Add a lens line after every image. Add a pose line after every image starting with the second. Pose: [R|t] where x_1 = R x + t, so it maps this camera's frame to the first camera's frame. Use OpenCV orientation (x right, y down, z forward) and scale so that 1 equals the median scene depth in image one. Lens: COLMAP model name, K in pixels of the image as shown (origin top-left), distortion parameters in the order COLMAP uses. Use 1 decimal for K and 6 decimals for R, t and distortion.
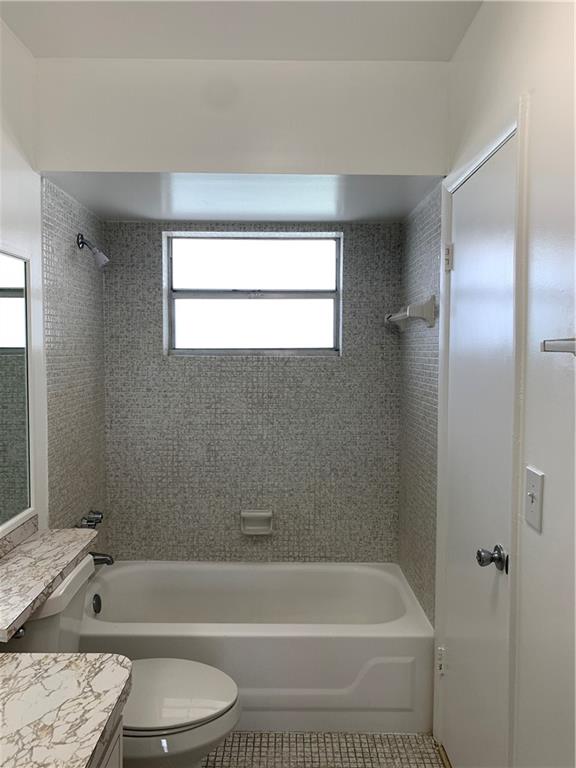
lens RADIAL K [[591.6, 0, 286.7], [0, 591.6, 384.6], [0, 0, 1]] dist [0.032051, -0.031244]
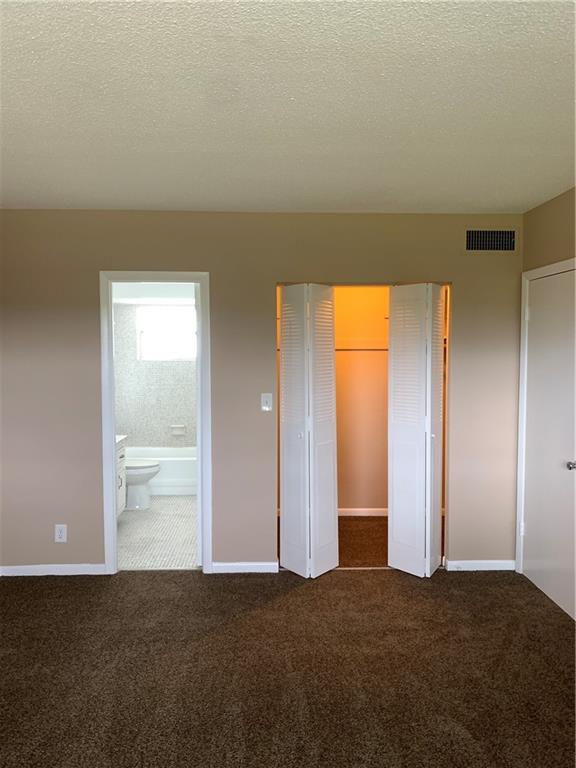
lens RADIAL K [[591.6, 0, 289.0], [0, 591.6, 383.5], [0, 0, 1]] dist [0.032051, -0.031244]
pose [[0.999169, -0.009431, 0.039649, 0.300984], [0.009336, 0.999953, 0.002580, 0.043920], [-0.039672, -0.002208, 0.999210, -1.384461]]
